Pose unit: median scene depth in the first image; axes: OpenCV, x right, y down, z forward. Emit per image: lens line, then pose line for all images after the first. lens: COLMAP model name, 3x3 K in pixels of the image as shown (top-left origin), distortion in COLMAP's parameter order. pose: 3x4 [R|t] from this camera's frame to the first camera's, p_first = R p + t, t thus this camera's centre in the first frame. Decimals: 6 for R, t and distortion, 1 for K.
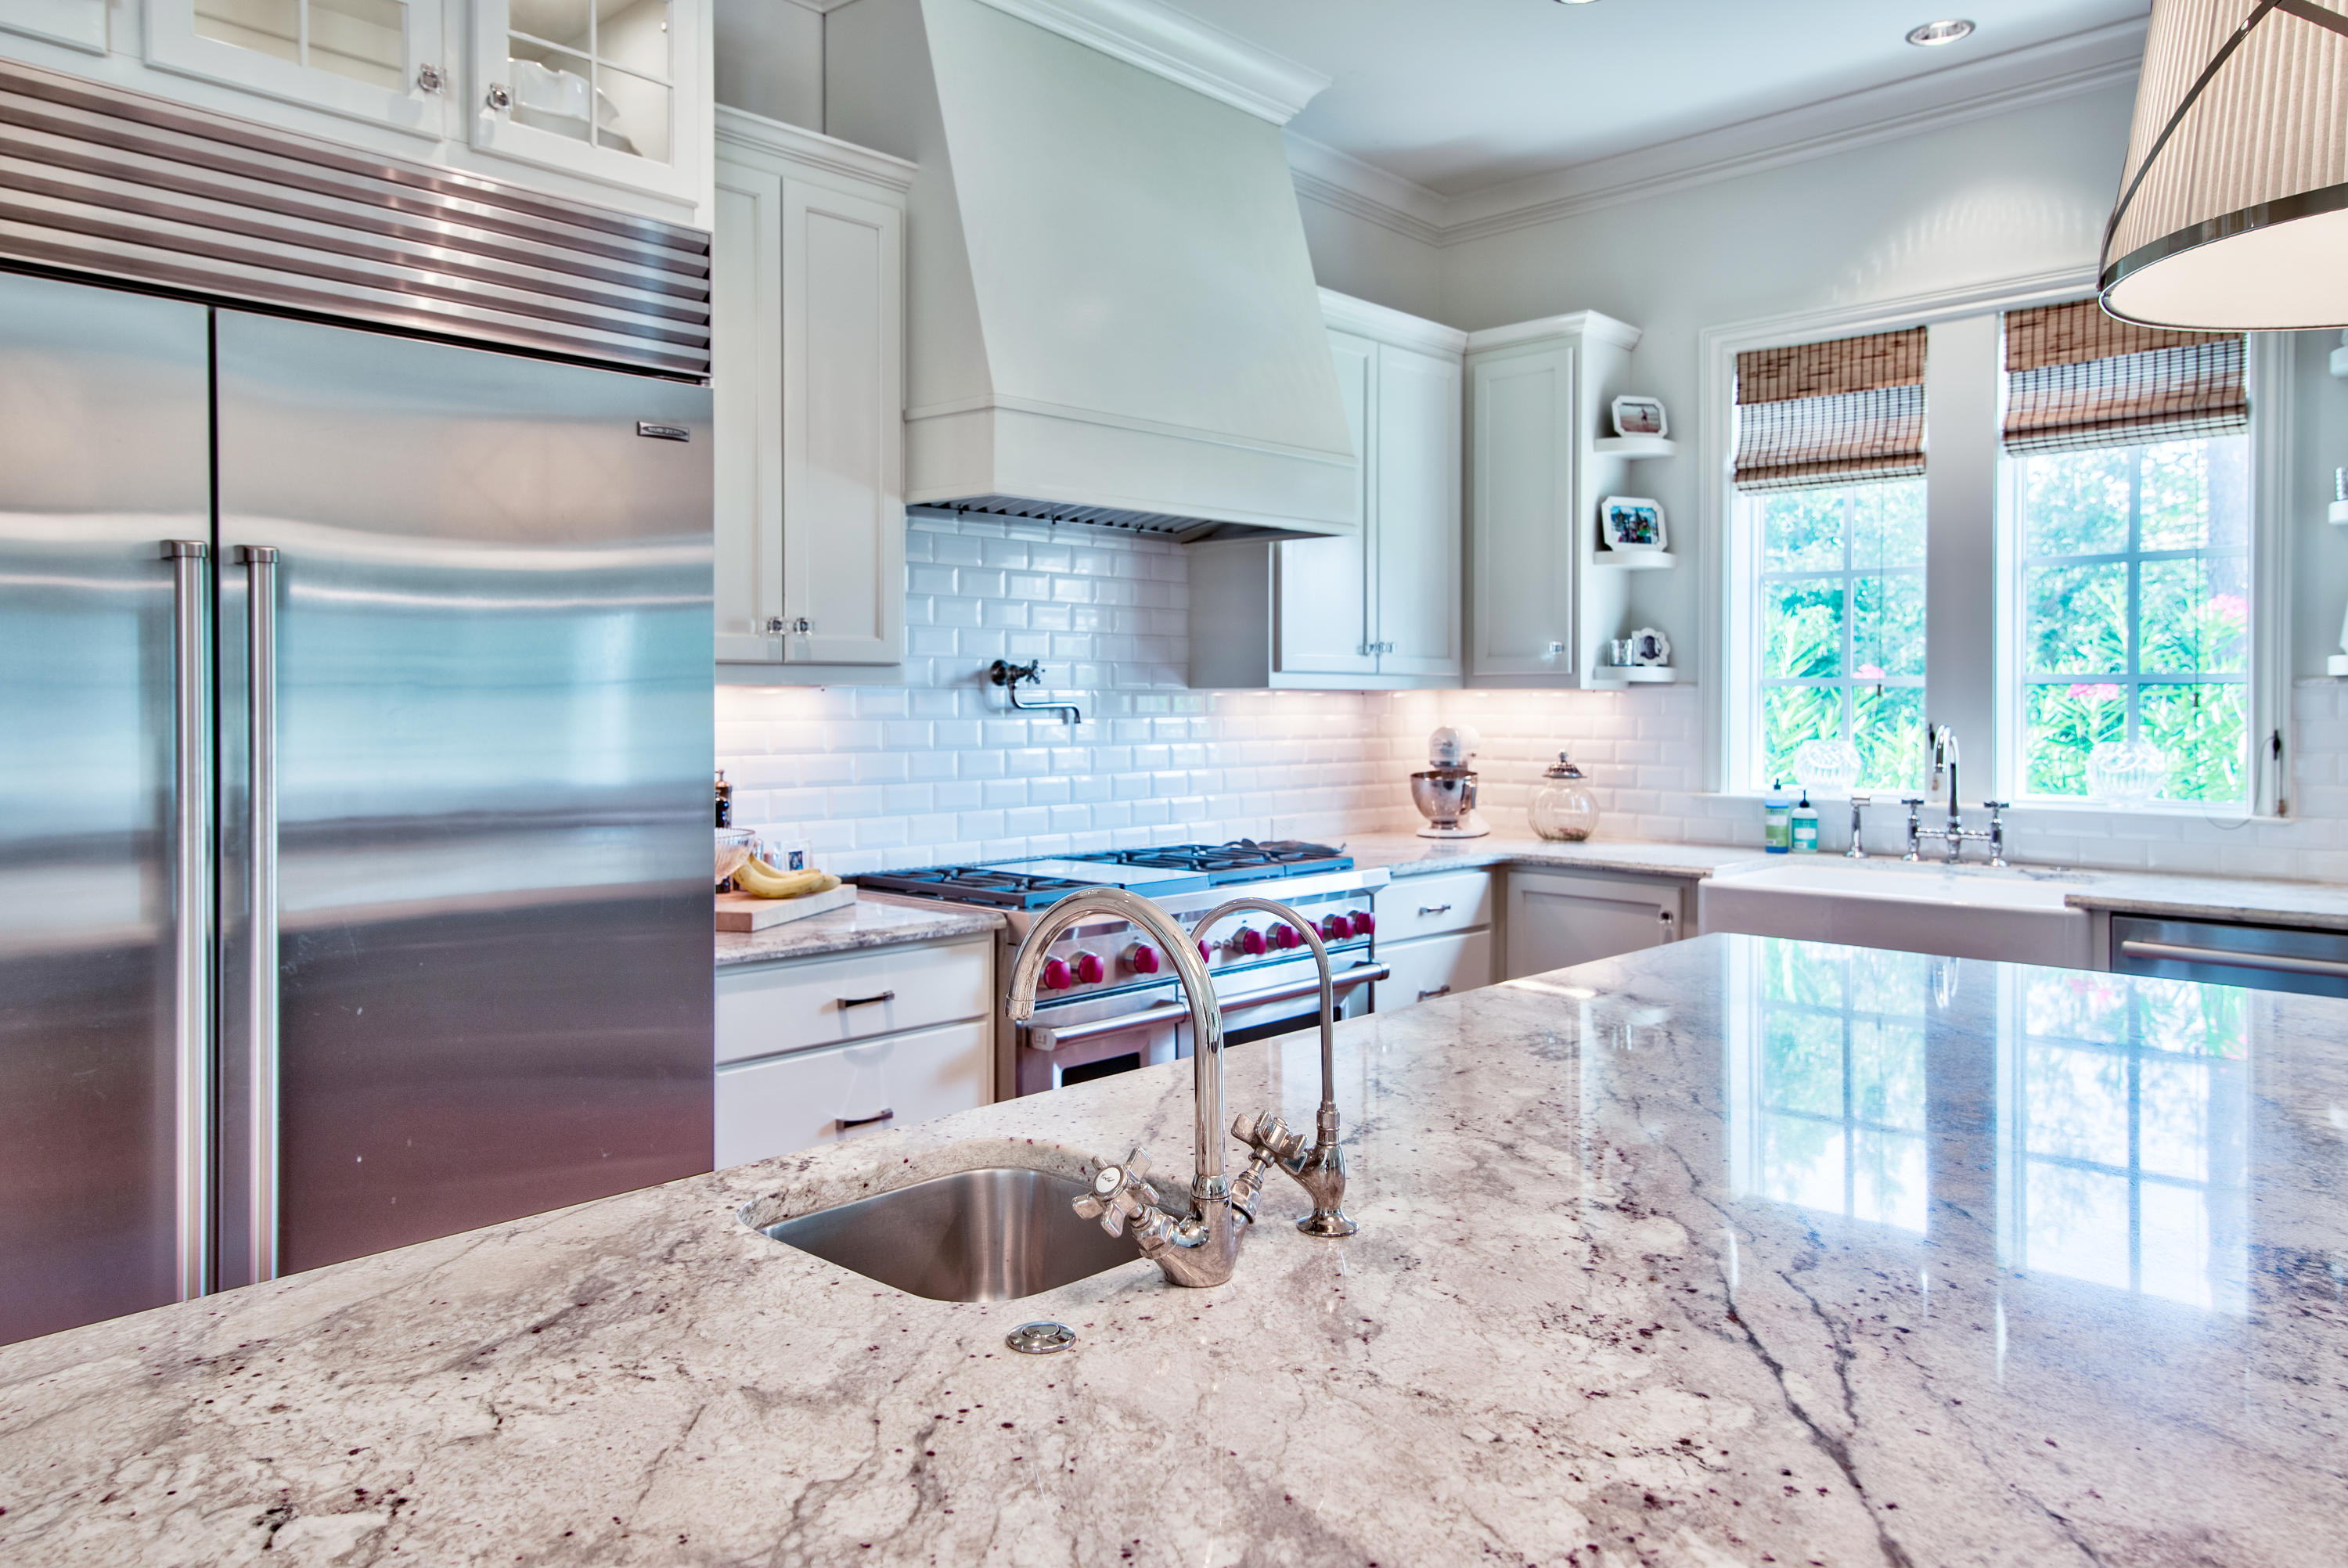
lens RADIAL K [[1635.7, 0, 1223.8], [0, 1635.7, 706.3], [0, 0, 1]] dist [-0.007082, 0.004288]
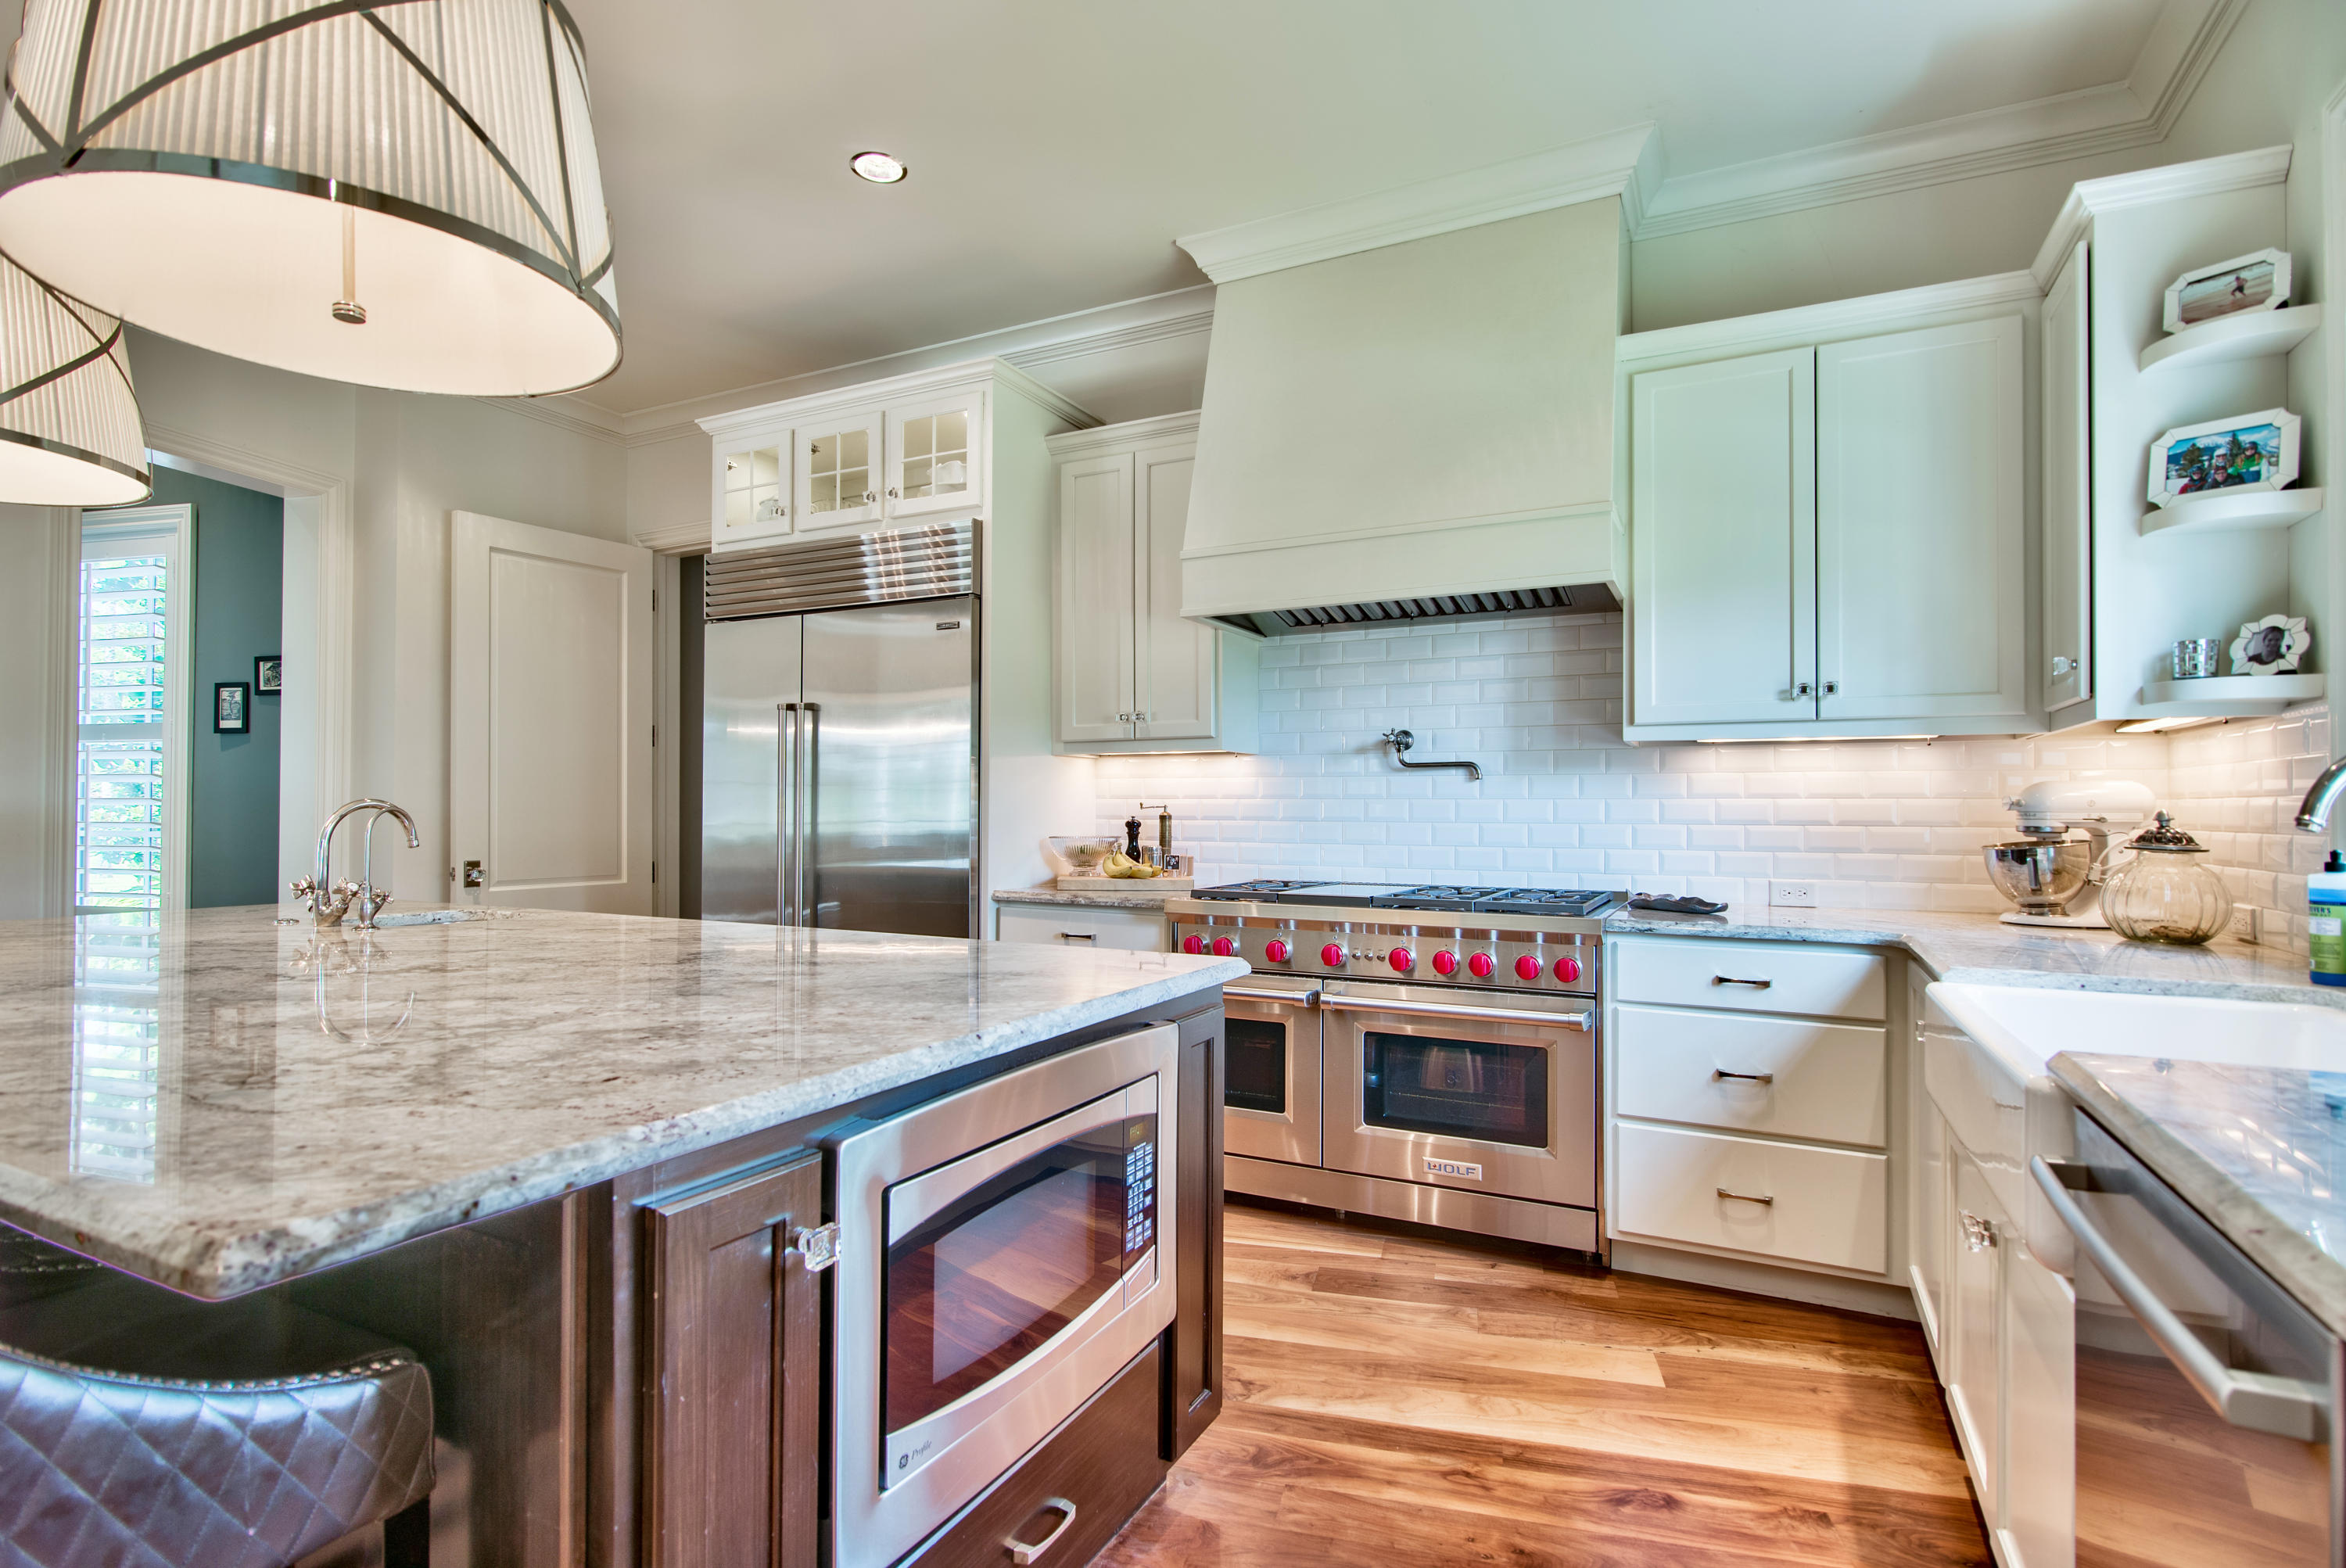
lens RADIAL K [[1172.6, 0, 1111.2], [0, 1172.6, 793.6], [0, 0, 1]] dist [-0.008085, 0.001023]
pose [[0.221519, -0.014196, -0.975053, 0.632639], [-0.009124, 0.999820, -0.016630, 0.034189], [0.975113, 0.012580, 0.221350, 0.497824]]
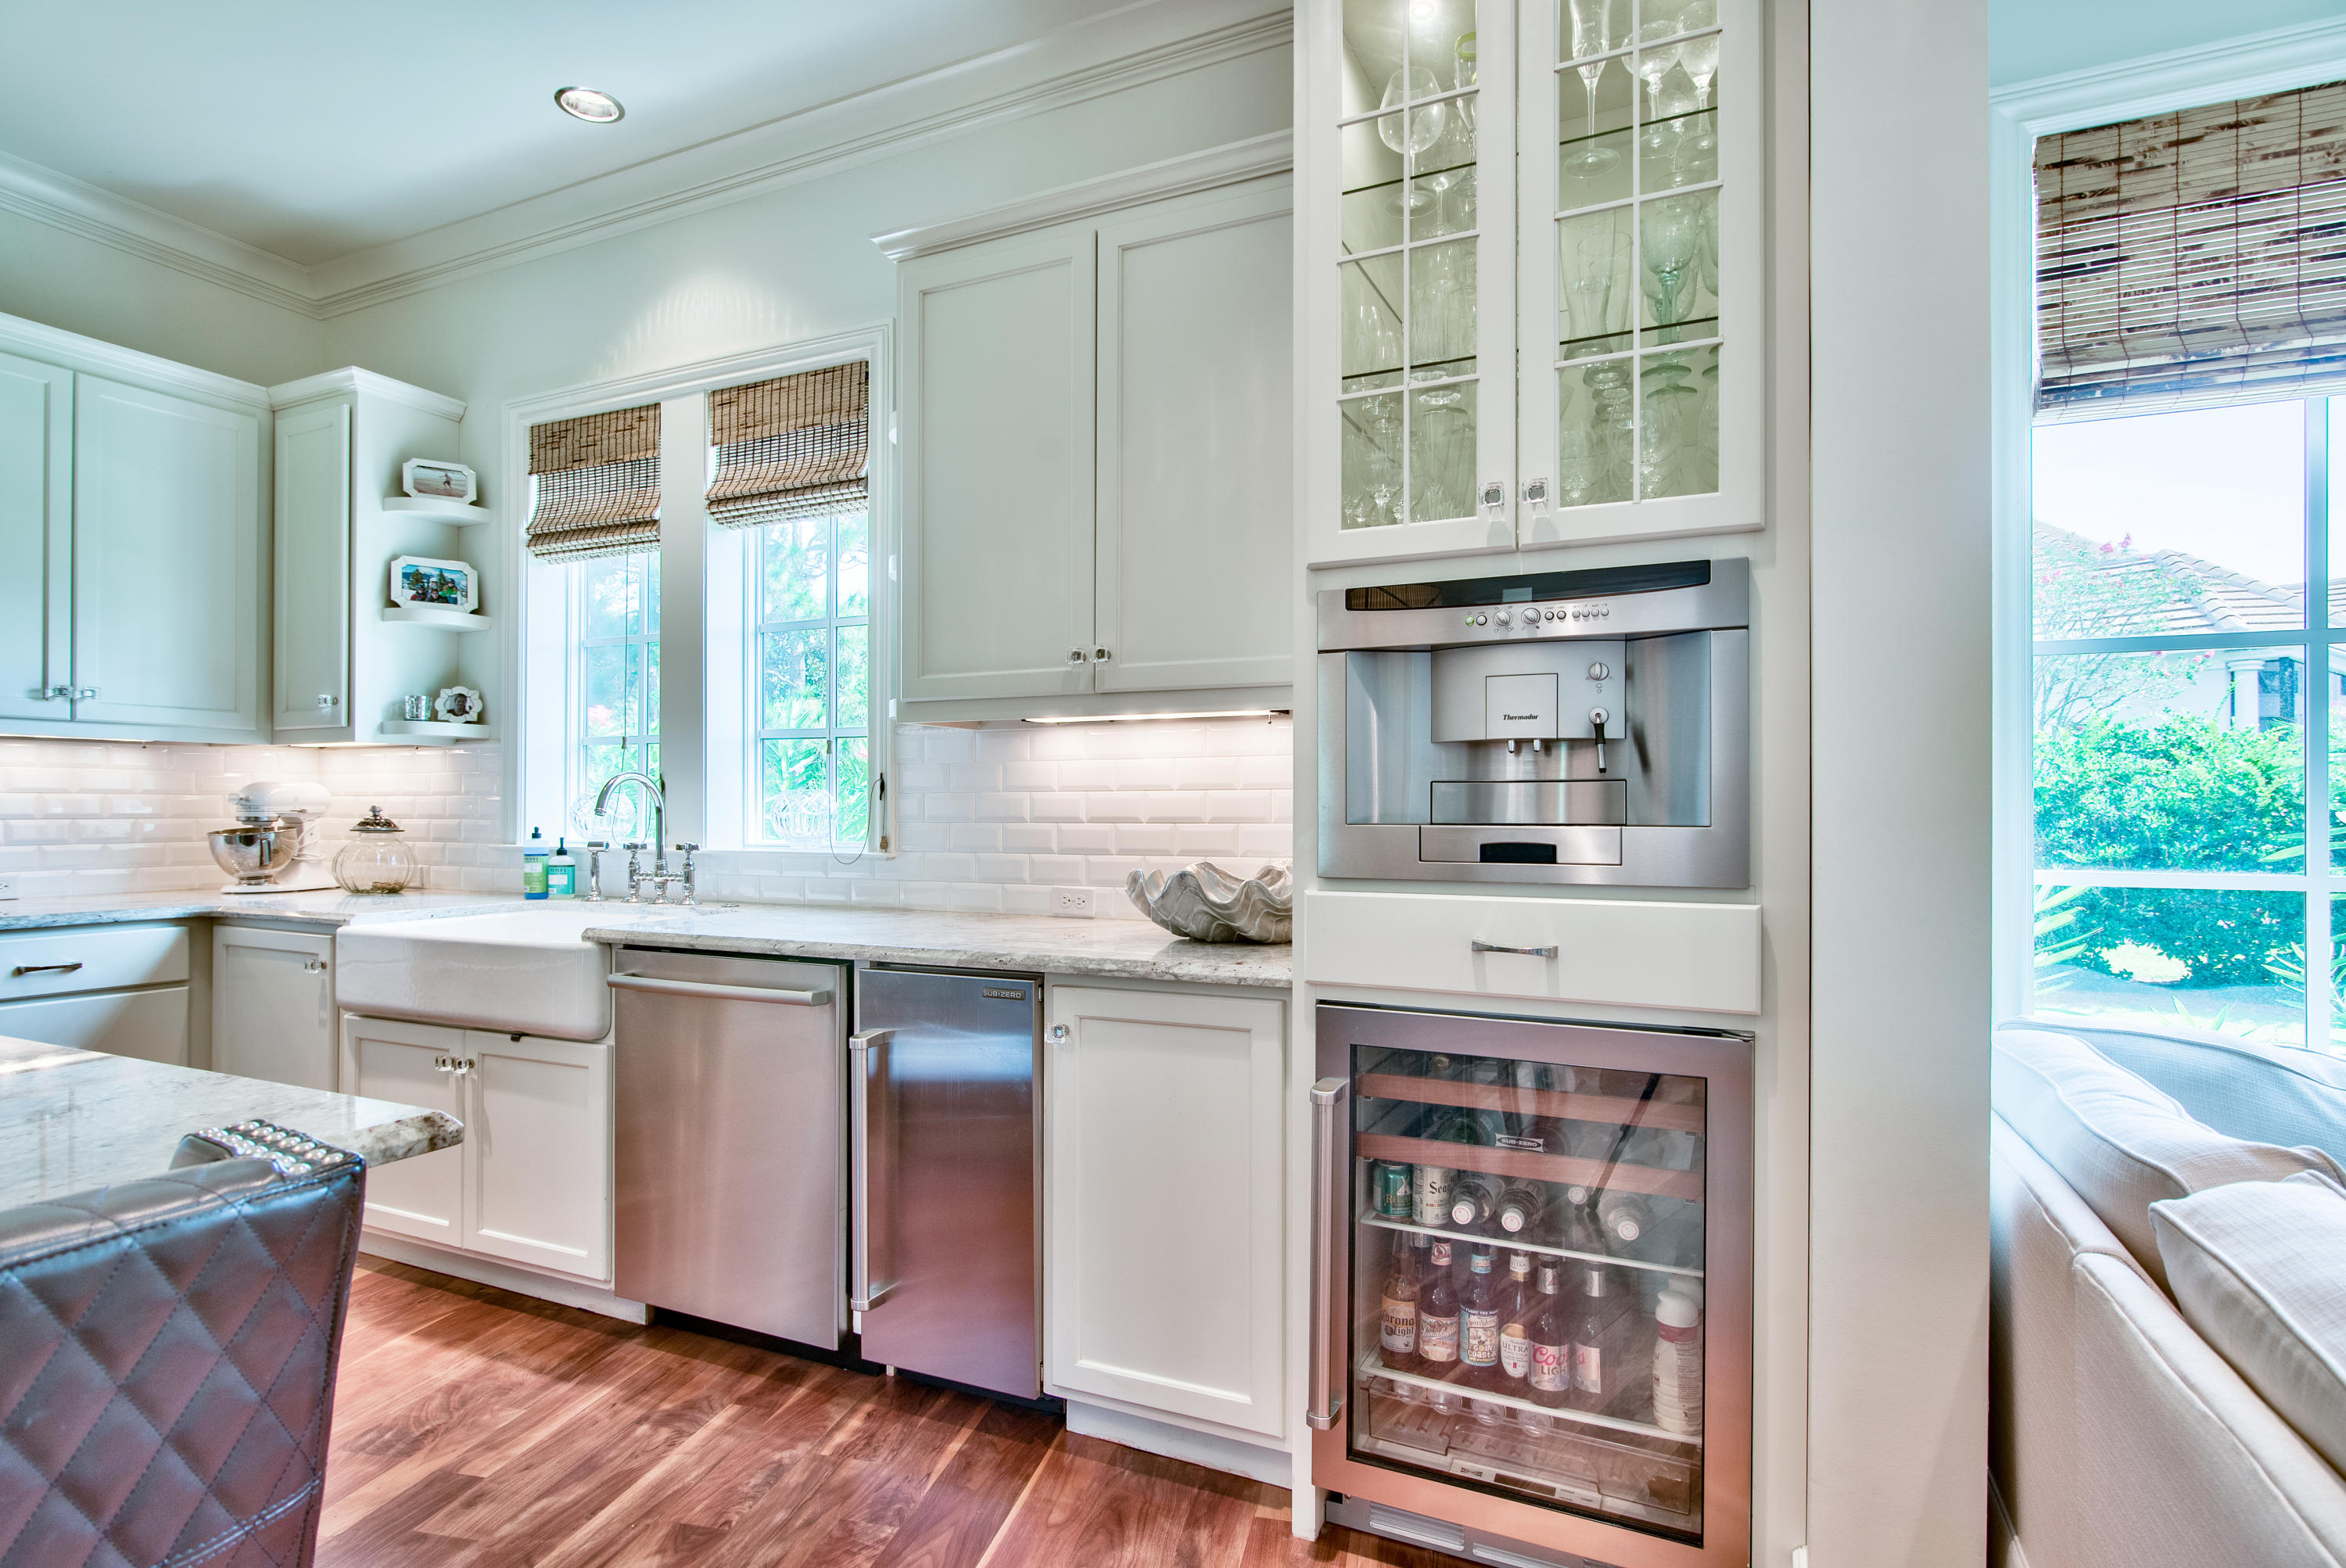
lens RADIAL K [[1172.6, 0, 1280.1], [0, 1172.6, 800.2], [0, 0, 1]] dist [-0.008085, 0.001023]
pose [[0.944220, -0.000243, 0.329315, 0.539260], [0.003184, 0.999960, -0.008390, 0.034307], [-0.329300, 0.008970, 0.944183, 0.137865]]
